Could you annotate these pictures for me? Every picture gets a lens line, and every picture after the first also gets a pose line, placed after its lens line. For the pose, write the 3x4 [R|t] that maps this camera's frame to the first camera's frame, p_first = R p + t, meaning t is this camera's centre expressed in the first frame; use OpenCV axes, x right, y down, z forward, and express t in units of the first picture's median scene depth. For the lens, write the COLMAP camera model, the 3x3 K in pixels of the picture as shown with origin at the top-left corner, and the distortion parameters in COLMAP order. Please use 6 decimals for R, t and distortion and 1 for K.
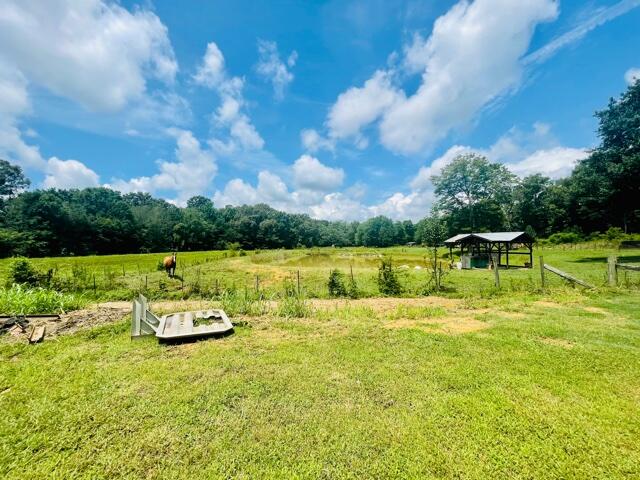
lens RADIAL K [[246.8, 0, 315.3], [0, 246.8, 237.7], [0, 0, 1]] dist [0.000272, 0.000178]
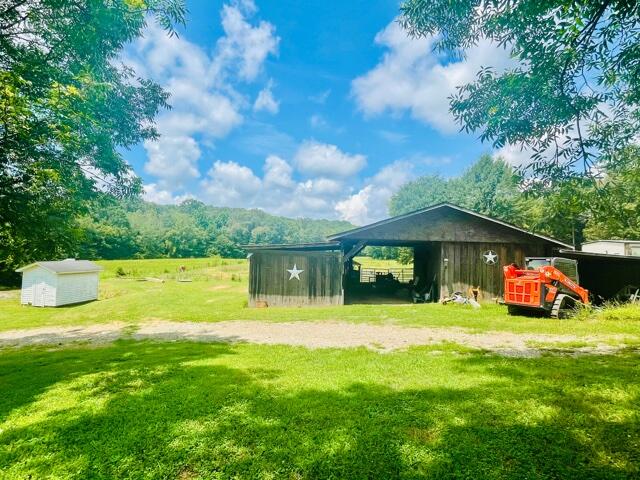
lens RADIAL K [[354.4, 0, 319.8], [0, 354.4, 238.2], [0, 0, 1]] dist [-0.000152, -0.000163]
pose [[0.995809, 0.022051, -0.088762, 0.174342], [-0.022513, 0.999738, -0.004209, -0.032498], [0.088646, 0.006190, 0.996044, -0.374217]]
